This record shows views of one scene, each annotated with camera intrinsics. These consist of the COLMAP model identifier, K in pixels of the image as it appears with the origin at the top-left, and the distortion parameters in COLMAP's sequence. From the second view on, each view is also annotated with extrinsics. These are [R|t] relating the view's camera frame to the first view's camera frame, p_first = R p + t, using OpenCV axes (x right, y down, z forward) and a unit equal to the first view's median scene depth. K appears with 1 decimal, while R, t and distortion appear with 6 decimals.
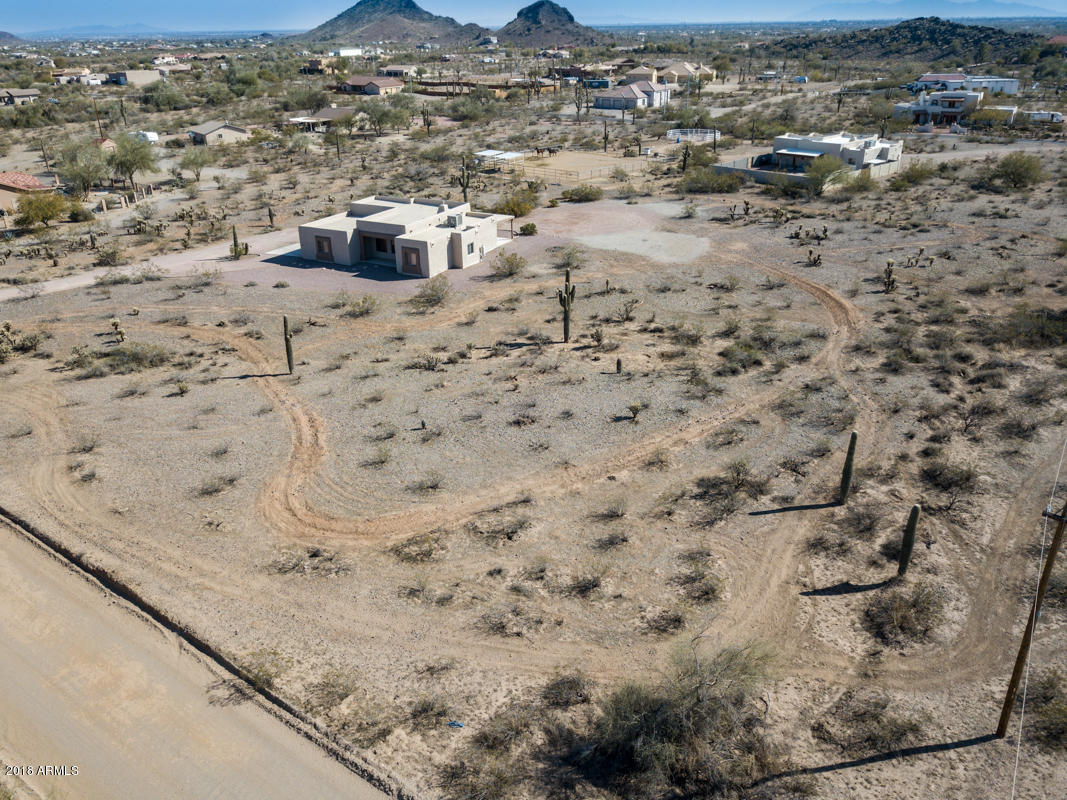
lens RADIAL K [[833.7, 0, 521.7], [0, 833.7, 401.6], [0, 0, 1]] dist [-0.003646, 0.005028]
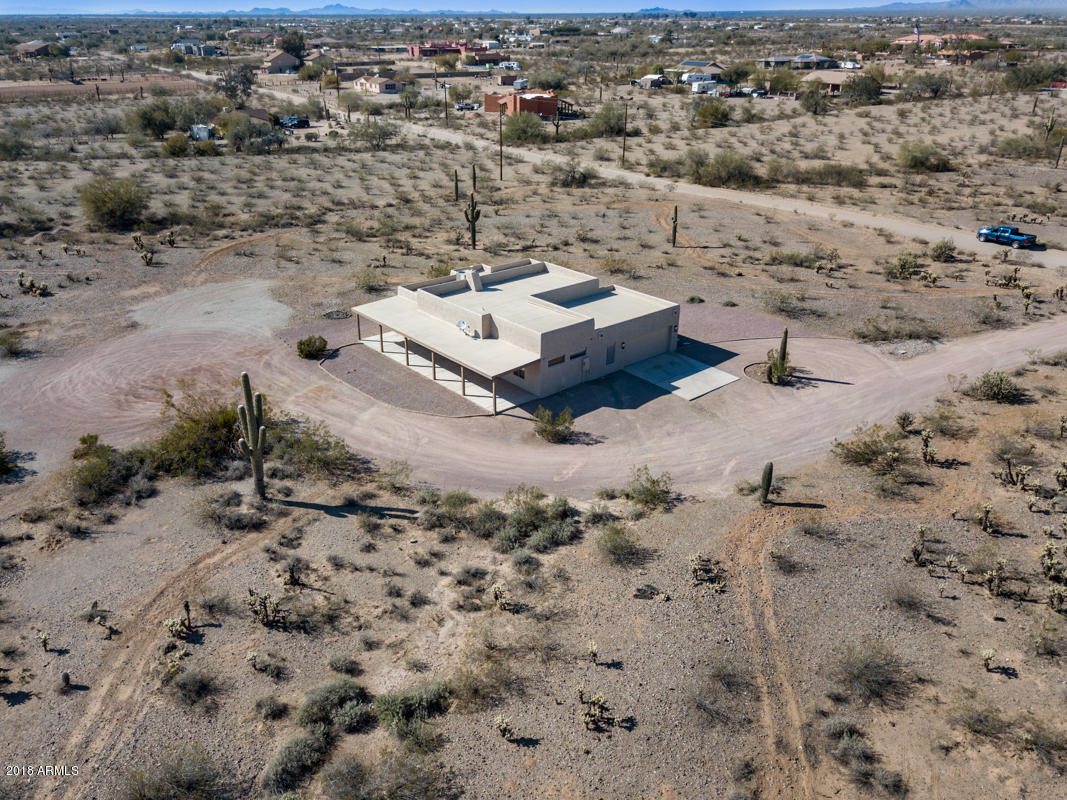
lens RADIAL K [[823.3, 0, 520.4], [0, 823.3, 396.7], [0, 0, 1]] dist [0.002598, -0.001934]
pose [[-0.930964, -0.140162, 0.337137, -0.184260], [0.162381, 0.668089, 0.726147, -0.321129], [-0.327016, 0.730761, -0.599207, 0.720736]]
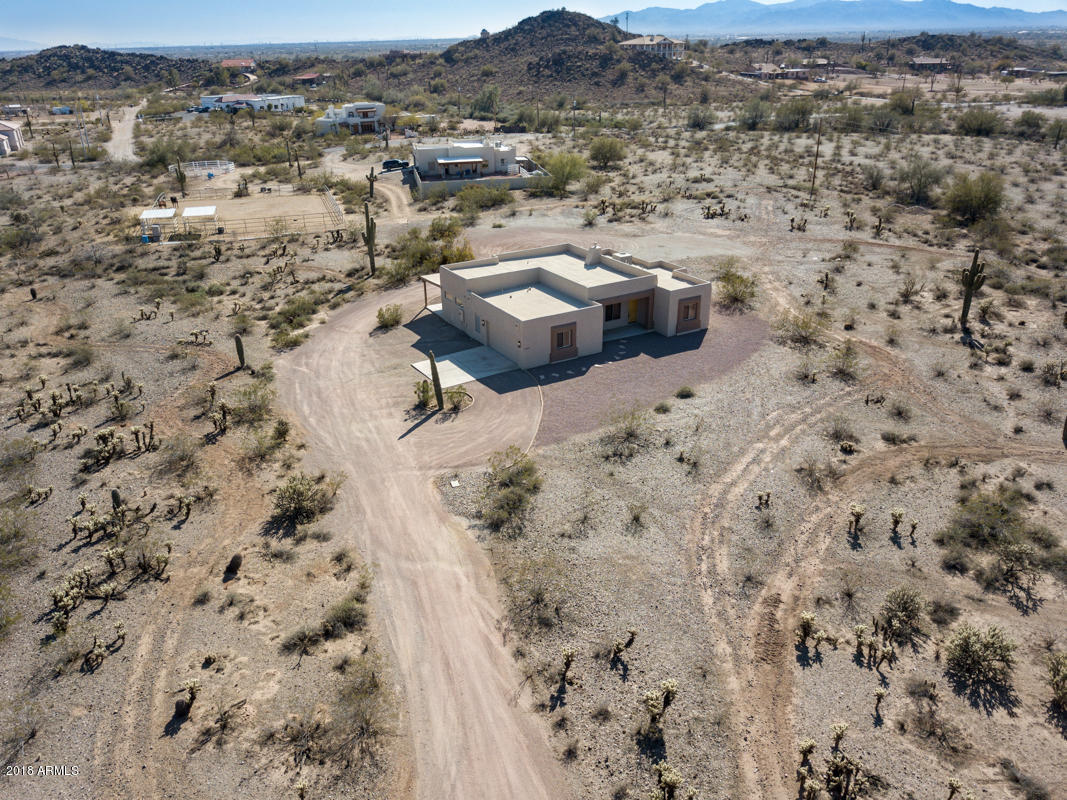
lens RADIAL K [[823.3, 0, 520.4], [0, 823.3, 396.7], [0, 0, 1]] dist [0.002598, -0.001934]
pose [[0.527917, -0.334962, 0.780451, -0.371992], [0.362269, 0.919959, 0.149789, -0.120951], [-0.768156, 0.203658, 0.607009, 0.306038]]
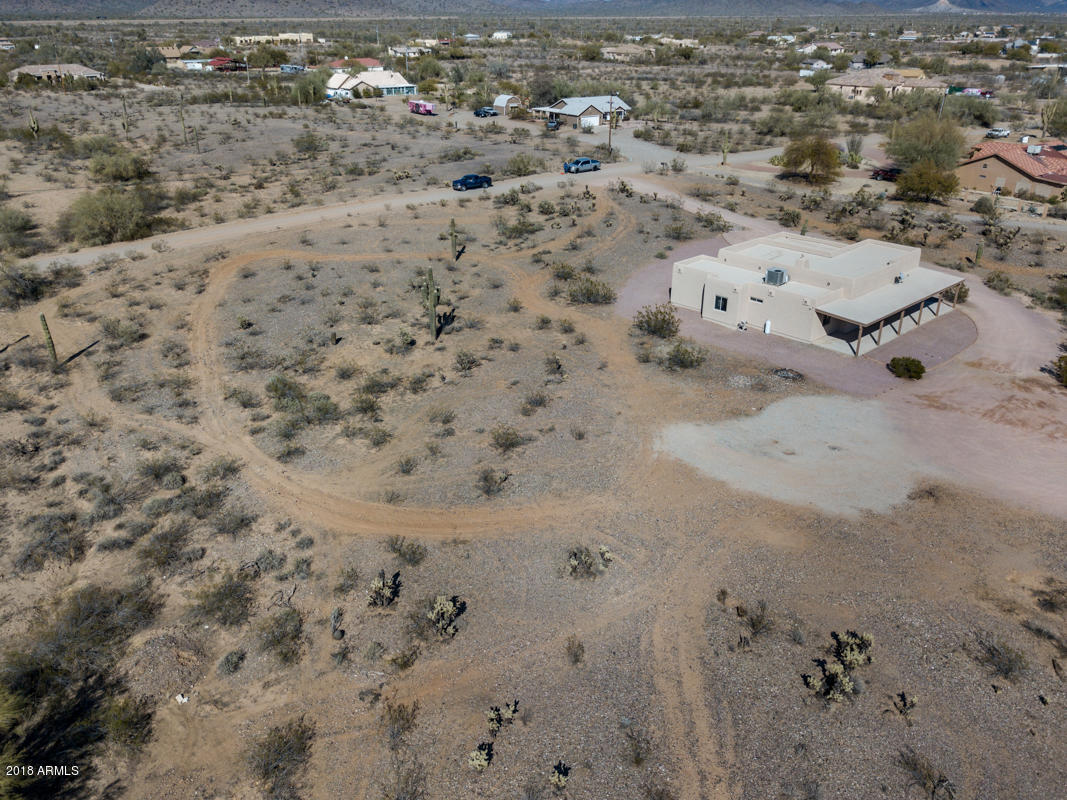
lens RADIAL K [[844.1, 0, 510.3], [0, 844.1, 399.6], [0, 0, 1]] dist [0.007012, -0.001421]
pose [[-0.342327, 0.410382, -0.845221, 0.329361], [-0.379109, 0.762767, 0.523892, -0.212053], [0.859702, 0.499774, -0.105537, 0.449727]]
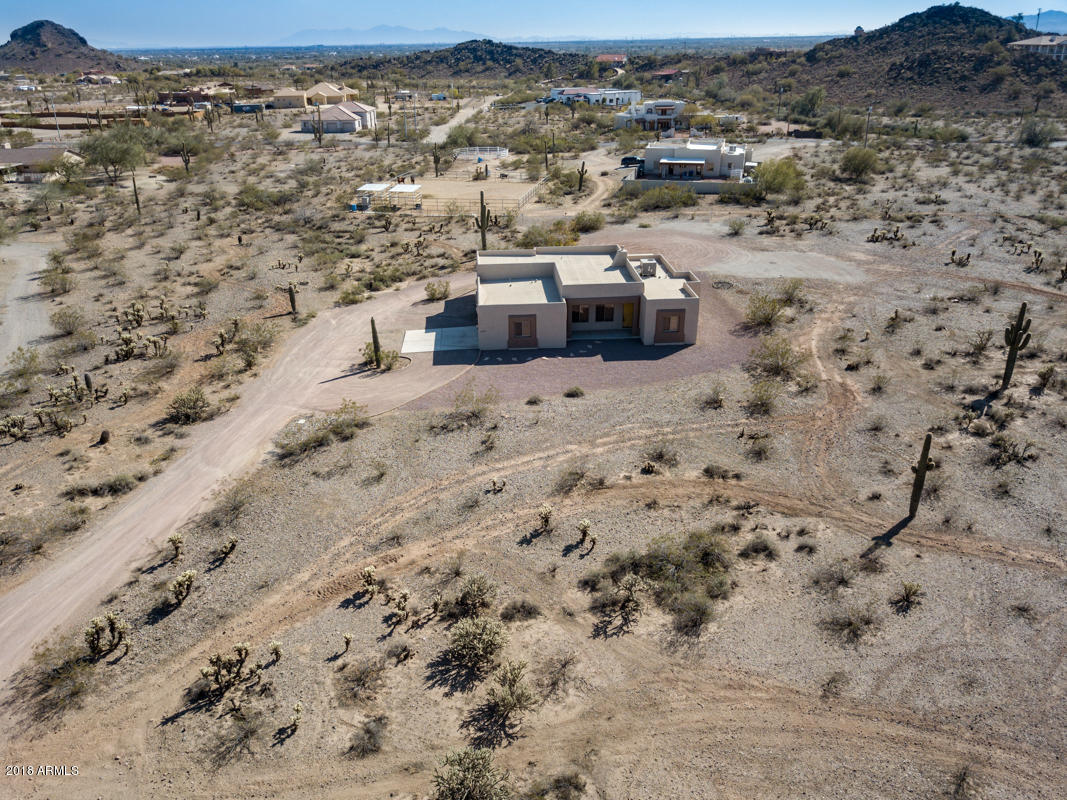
lens RADIAL K [[823.3, 0, 520.4], [0, 823.3, 396.7], [0, 0, 1]] dist [0.002598, -0.001934]
pose [[0.850109, -0.205359, 0.484915, -0.281780], [0.218017, 0.975456, 0.030894, -0.071991], [-0.479358, 0.079457, 0.874015, 0.188356]]
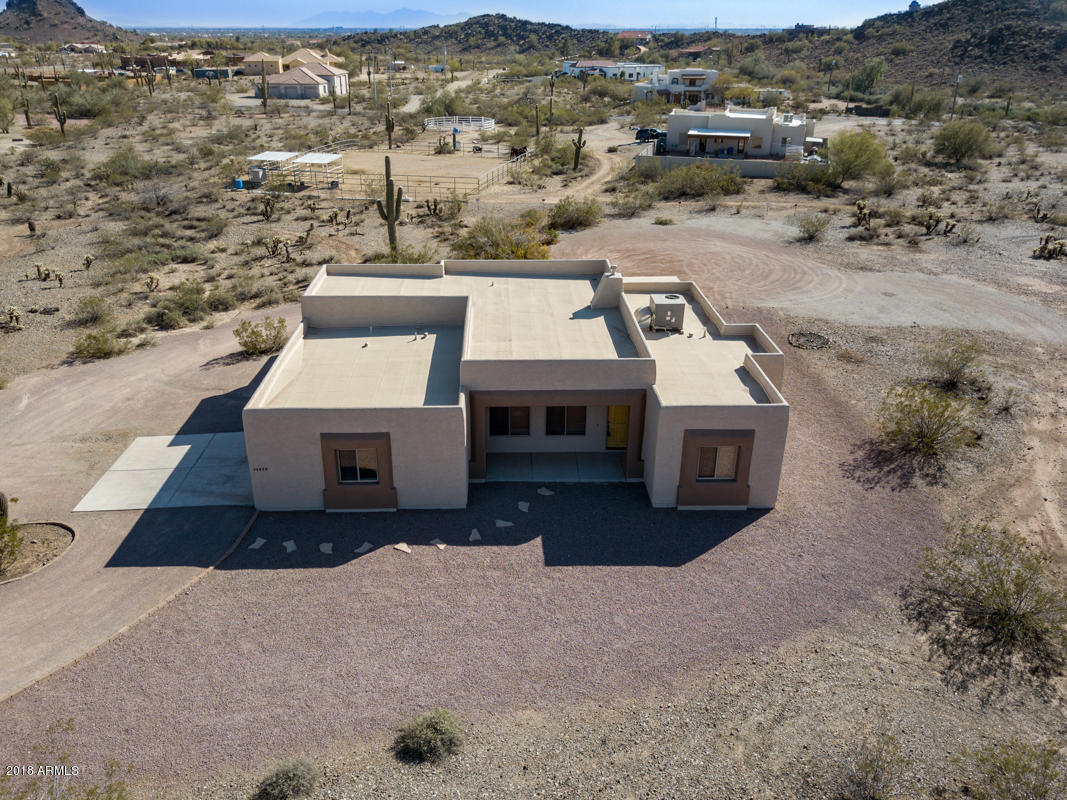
lens RADIAL K [[835.1, 0, 518.2], [0, 835.1, 398.8], [0, 0, 1]] dist [0.002499, -0.002275]
pose [[0.864543, -0.185441, 0.467095, -0.153211], [0.190371, 0.981010, 0.037113, -0.099672], [-0.465107, 0.056835, 0.883428, 0.340724]]
